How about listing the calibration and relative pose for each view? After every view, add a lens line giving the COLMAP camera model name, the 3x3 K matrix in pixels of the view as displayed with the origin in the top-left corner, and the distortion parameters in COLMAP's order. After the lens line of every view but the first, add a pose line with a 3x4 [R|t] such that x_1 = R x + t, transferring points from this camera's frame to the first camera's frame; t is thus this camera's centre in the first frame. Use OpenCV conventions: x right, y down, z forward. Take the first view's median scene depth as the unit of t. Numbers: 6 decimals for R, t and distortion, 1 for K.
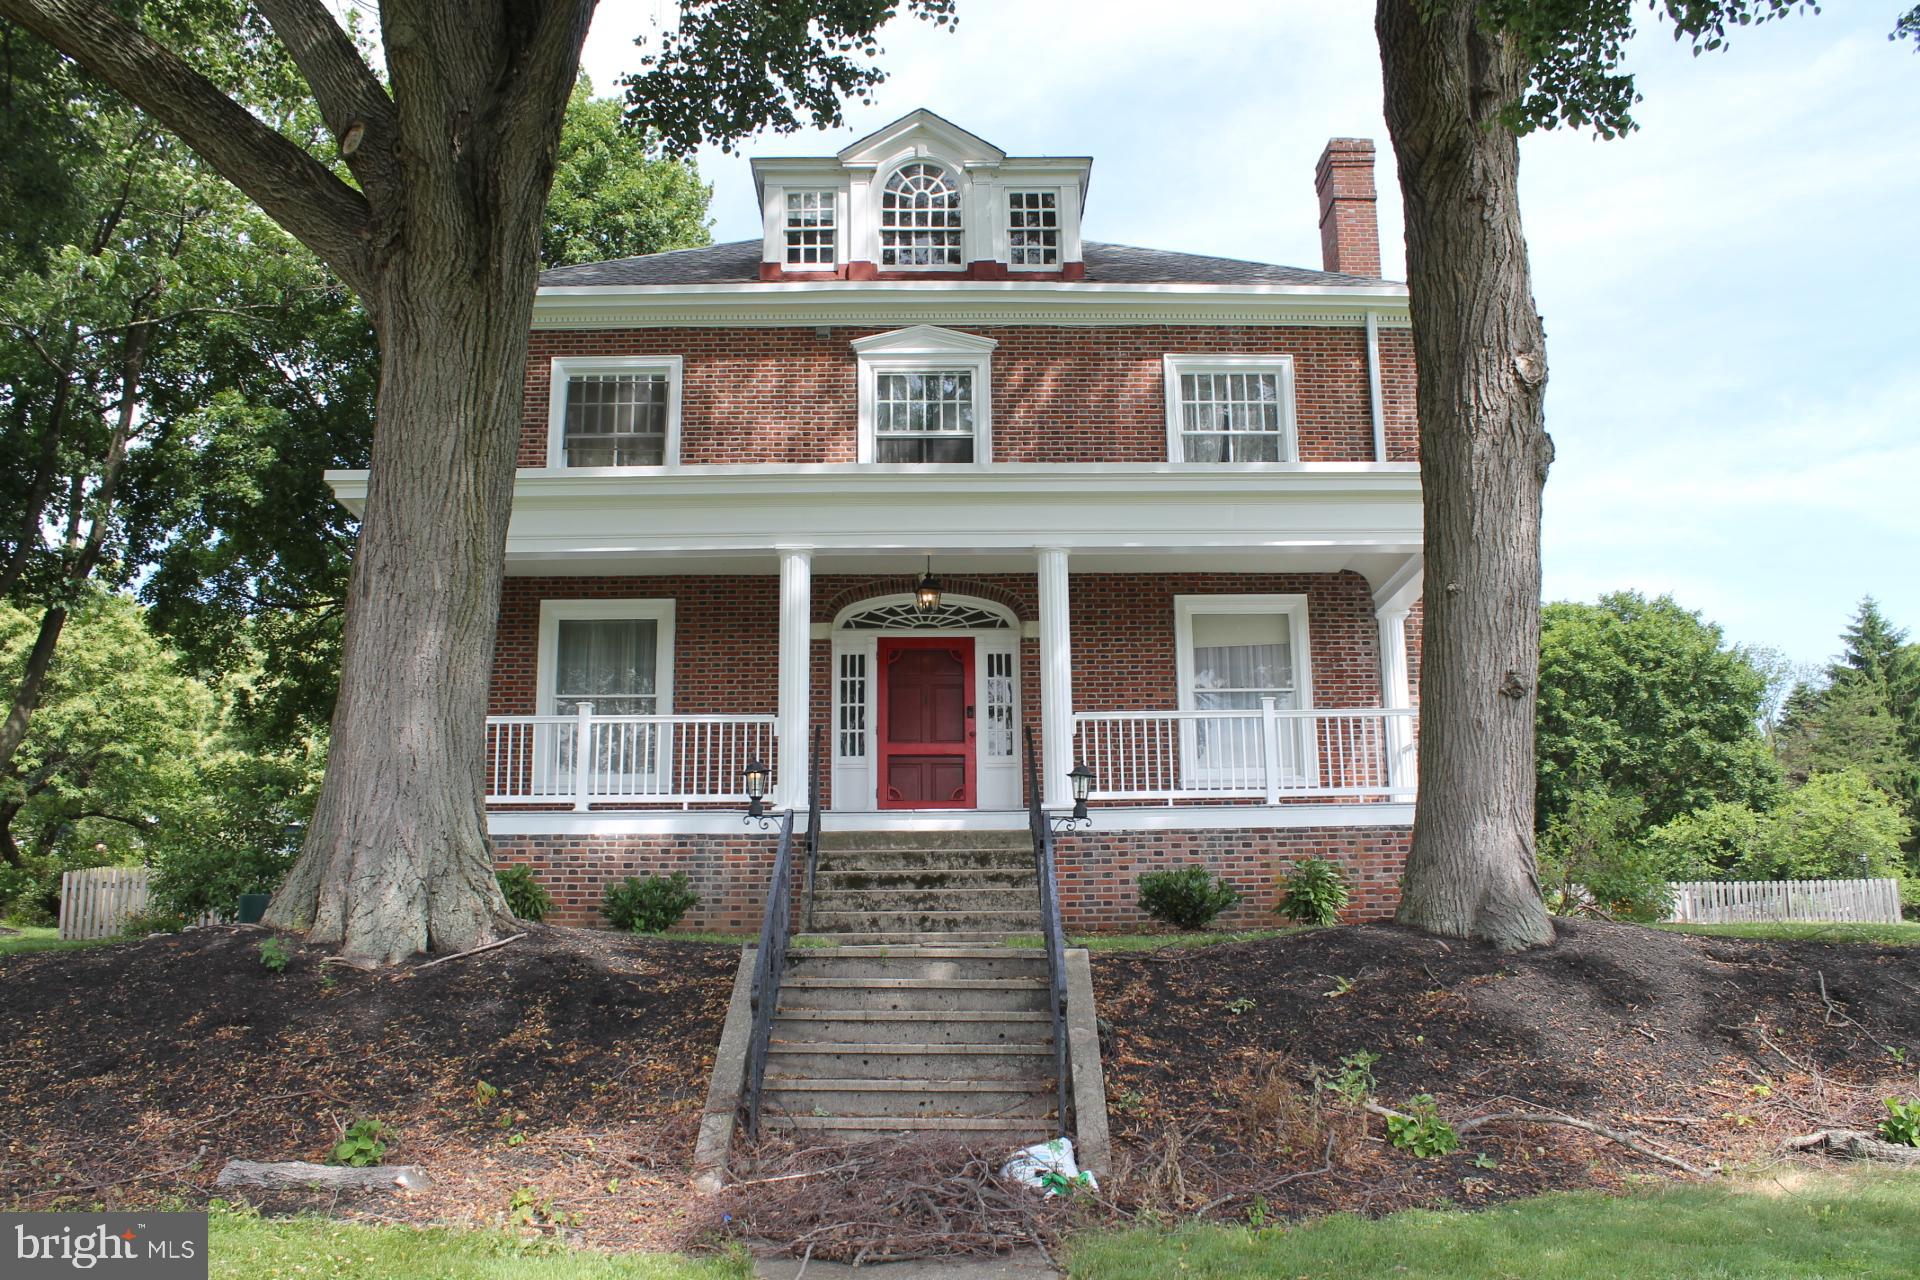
lens RADIAL K [[1733.0, 0, 971.1], [0, 1733.0, 651.4], [0, 0, 1]] dist [-0.148246, 0.127150]
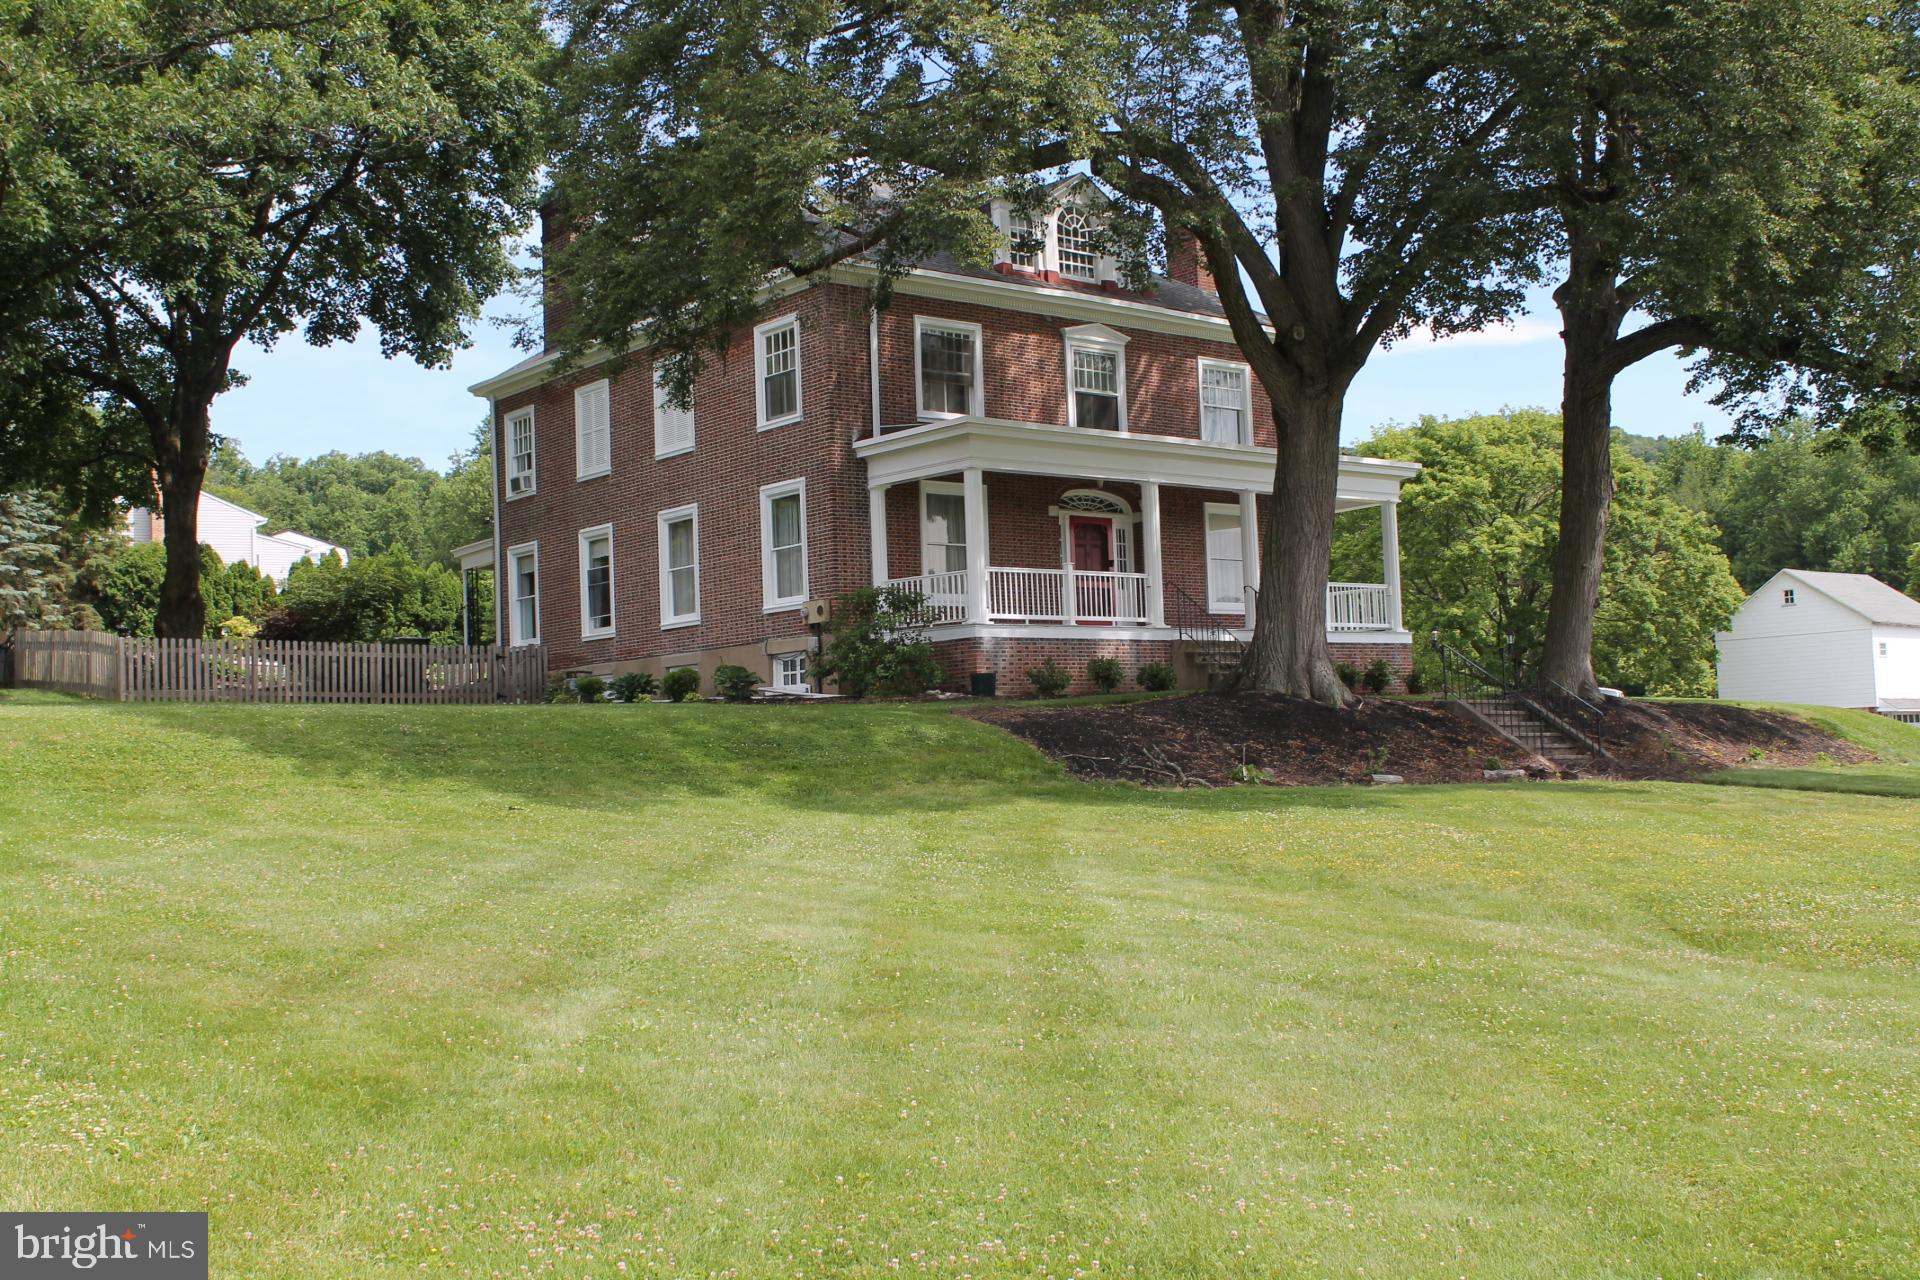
lens RADIAL K [[2105.7, 0, 961.7], [0, 2105.7, 660.6], [0, 0, 1]] dist [-0.093204, 0.000000]
pose [[0.779605, 0.016020, 0.626067, -1.702145], [-0.106541, 0.988494, 0.107375, -0.092688], [-0.617143, -0.150412, 0.772341, -0.619042]]
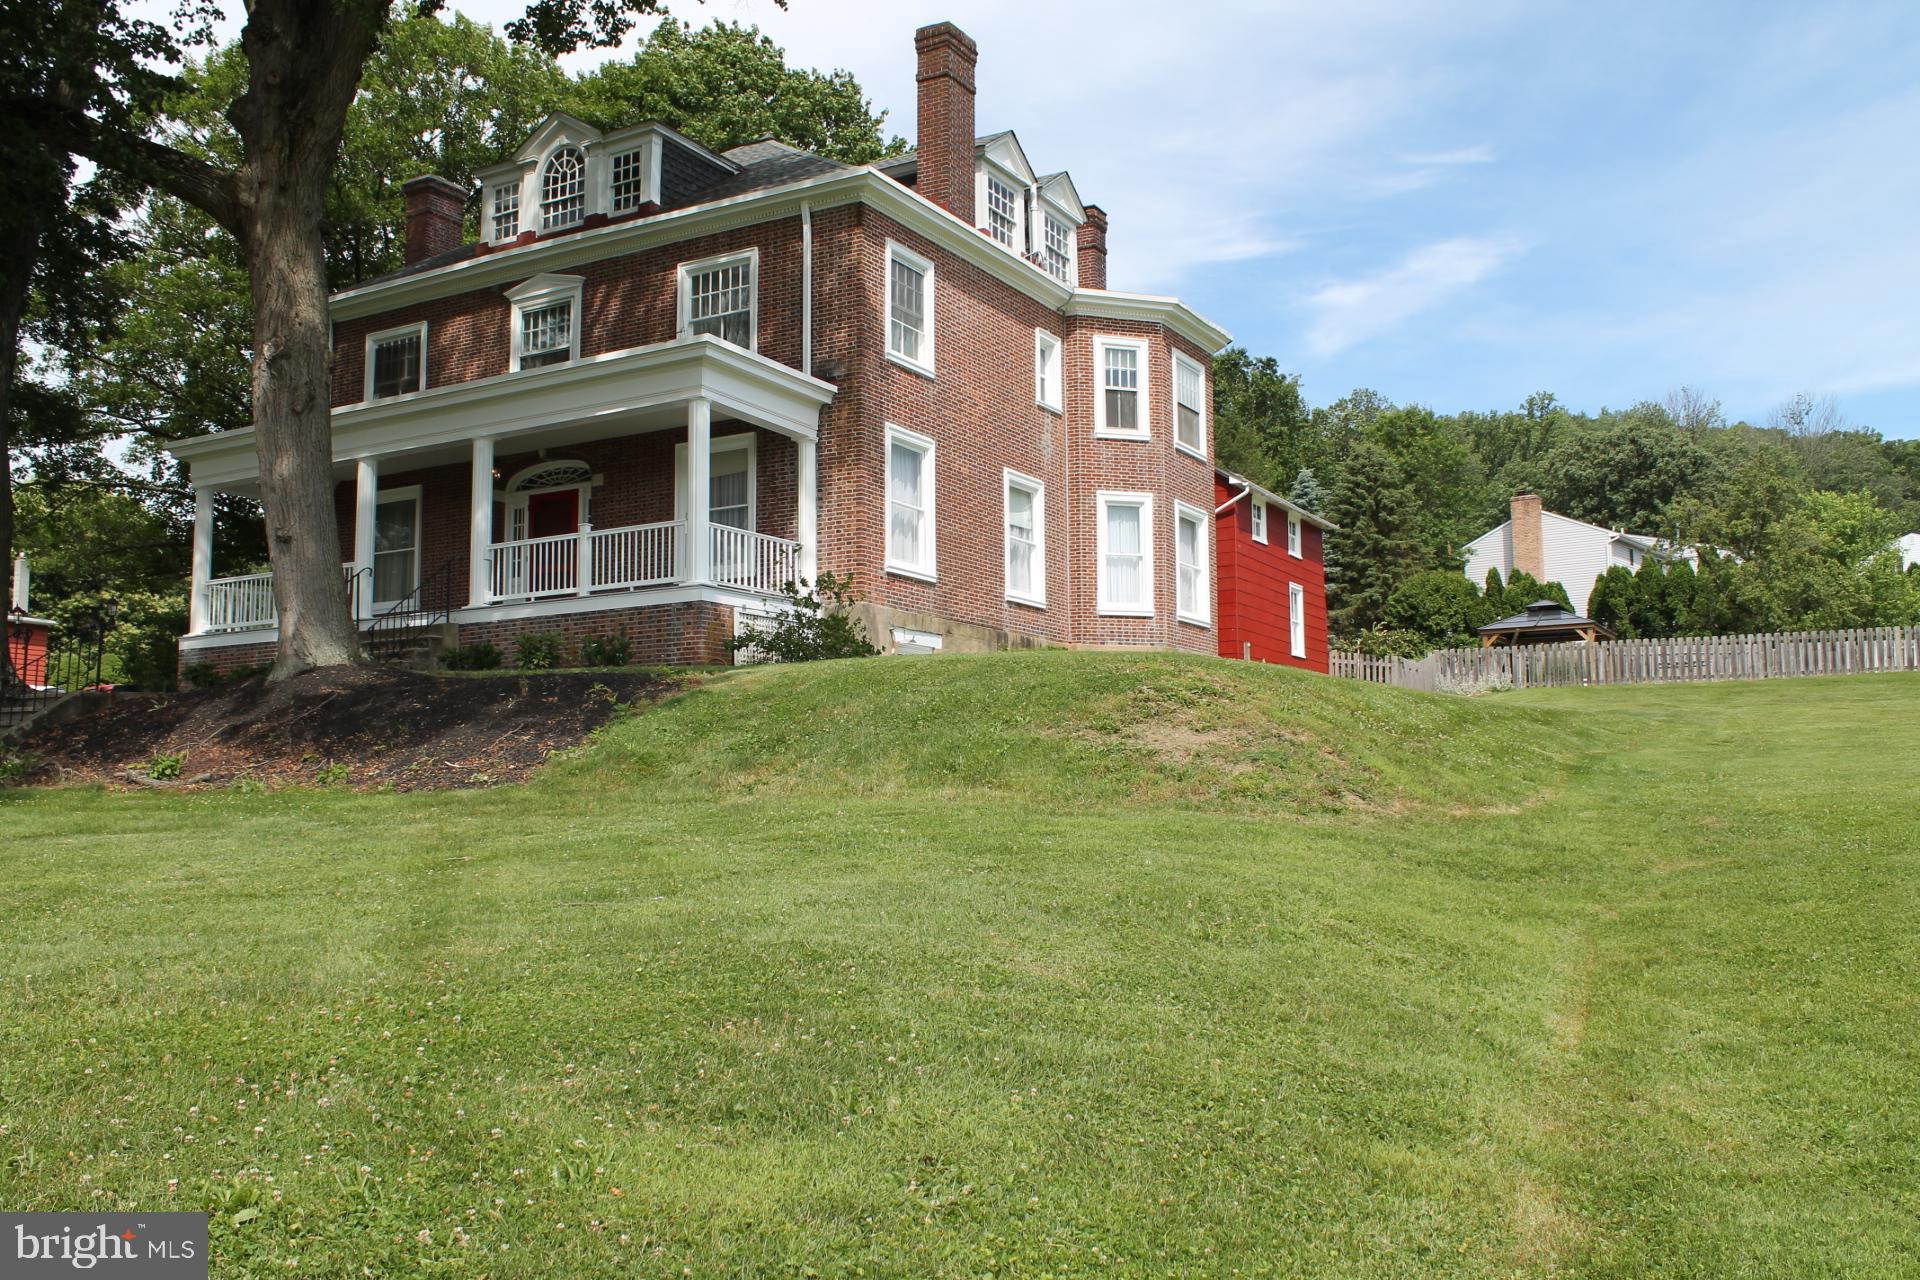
lens RADIAL K [[1733.0, 0, 960.9], [0, 1733.0, 631.0], [0, 0, 1]] dist [-0.148246, 0.127150]
pose [[0.861789, -0.056794, -0.504077, 1.212122], [0.110507, 0.990866, 0.077286, 0.041595], [0.495083, -0.122308, 0.860194, -0.101939]]
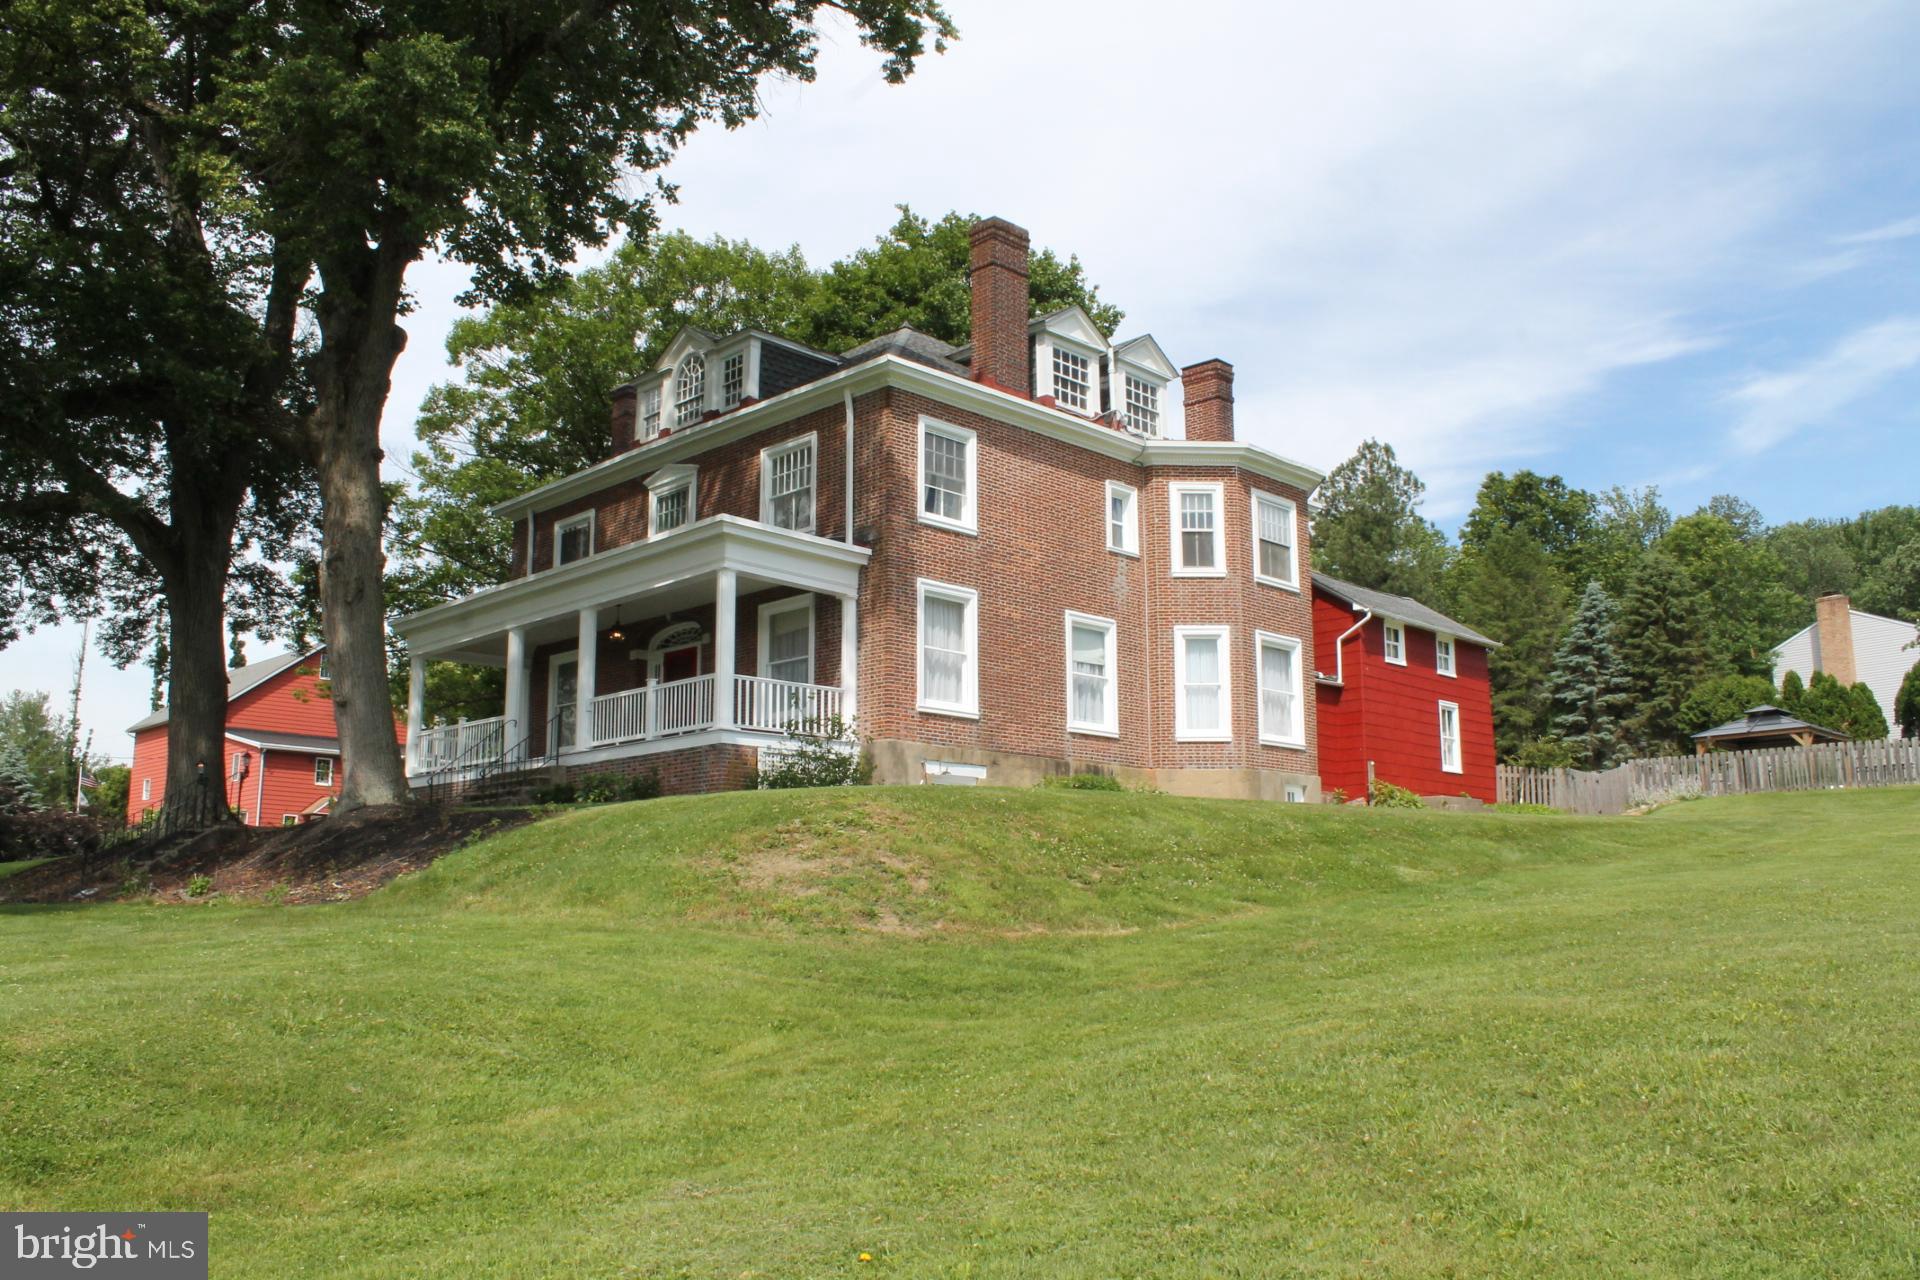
lens RADIAL K [[1620.9, 0, 954.8], [0, 1620.9, 639.9], [0, 0, 1]] dist [-0.163965, 0.137250]
pose [[0.692582, -0.125902, -0.710267, 1.574891], [0.151904, 0.988026, -0.027016, 0.081263], [0.705164, -0.089182, 0.703414, 0.098644]]
